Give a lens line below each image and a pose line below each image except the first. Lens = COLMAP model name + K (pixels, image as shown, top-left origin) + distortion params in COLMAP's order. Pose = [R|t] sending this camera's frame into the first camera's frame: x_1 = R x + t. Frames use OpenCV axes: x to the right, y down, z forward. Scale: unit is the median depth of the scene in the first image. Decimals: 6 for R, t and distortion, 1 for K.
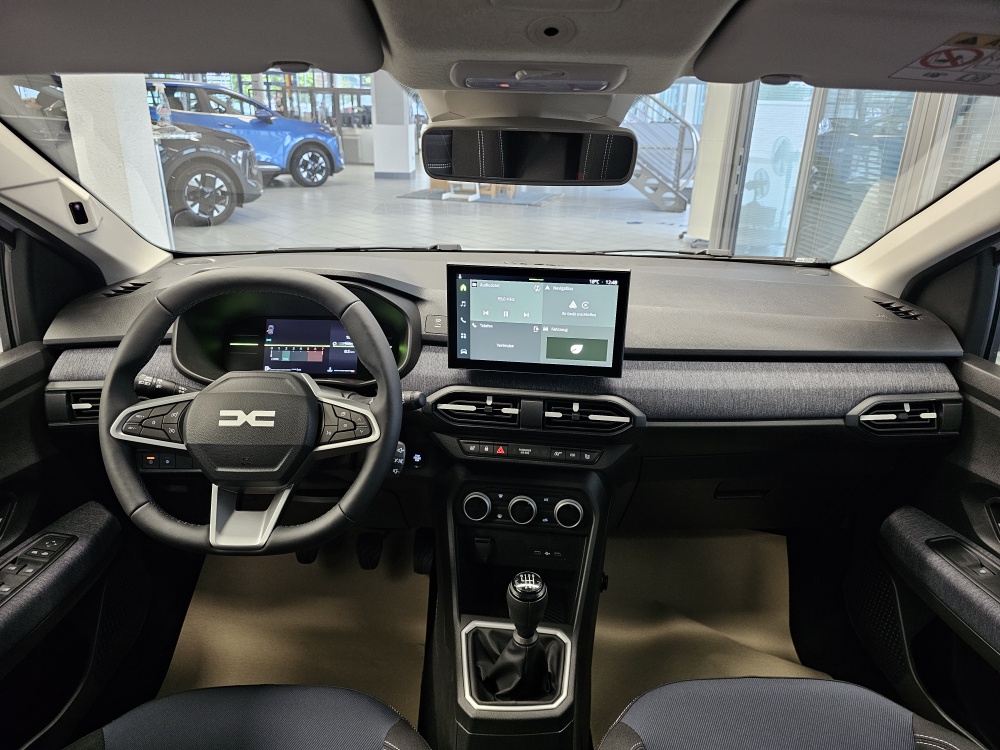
lens RADIAL K [[684.3, 0, 512.0], [0, 684.3, 368.5], [0, 0, 1]] dist [0.061051, -0.068218]
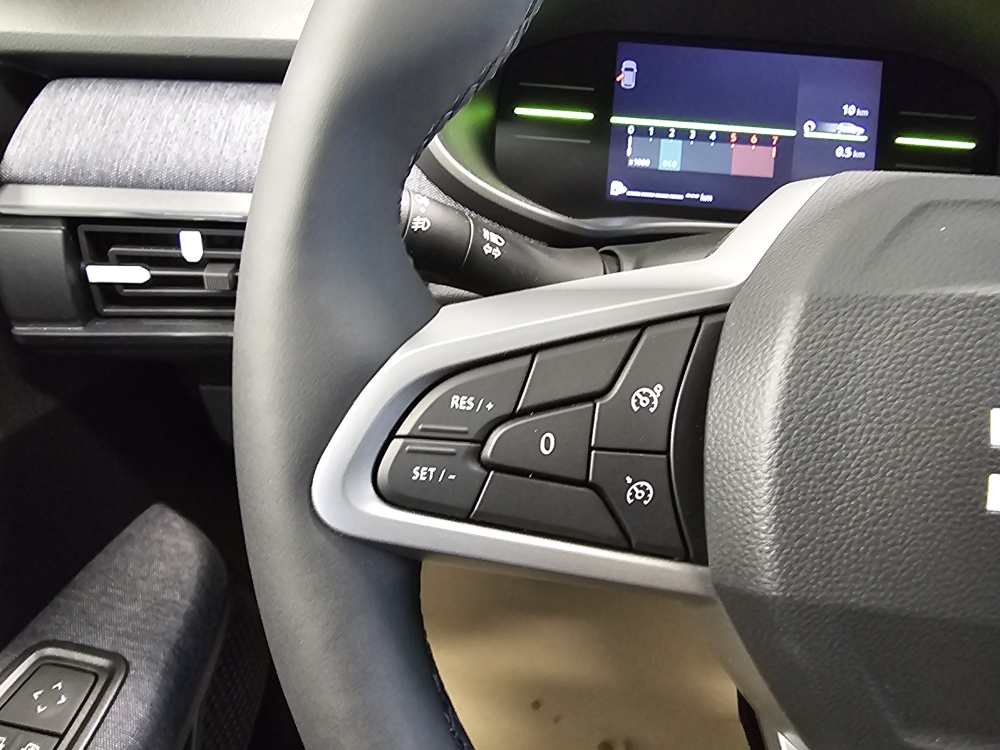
lens RADIAL K [[687.4, 0, 499.5], [0, 687.4, 365.1], [0, 0, 1]] dist [-0.006027, 0.000645]
pose [[0.997180, 0.068386, -0.030923, -0.451859], [-0.060563, 0.976544, 0.206624, 0.021708], [0.044327, -0.204168, 0.977932, 0.721569]]
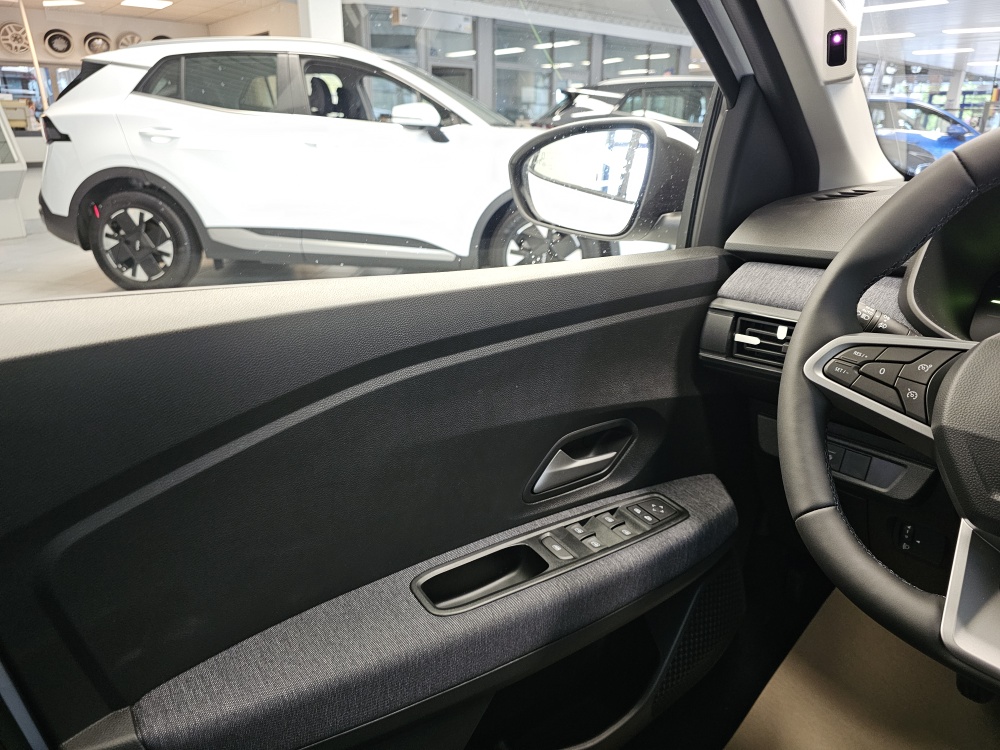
lens RADIAL K [[684.3, 0, 512.0], [0, 684.3, 368.5], [0, 0, 1]] dist [0.061051, -0.068218]
pose [[0.657071, 0.233385, -0.716791, -0.274349], [-0.266657, 0.961349, 0.068572, 0.100028], [0.705090, 0.146081, 0.693908, 0.358001]]
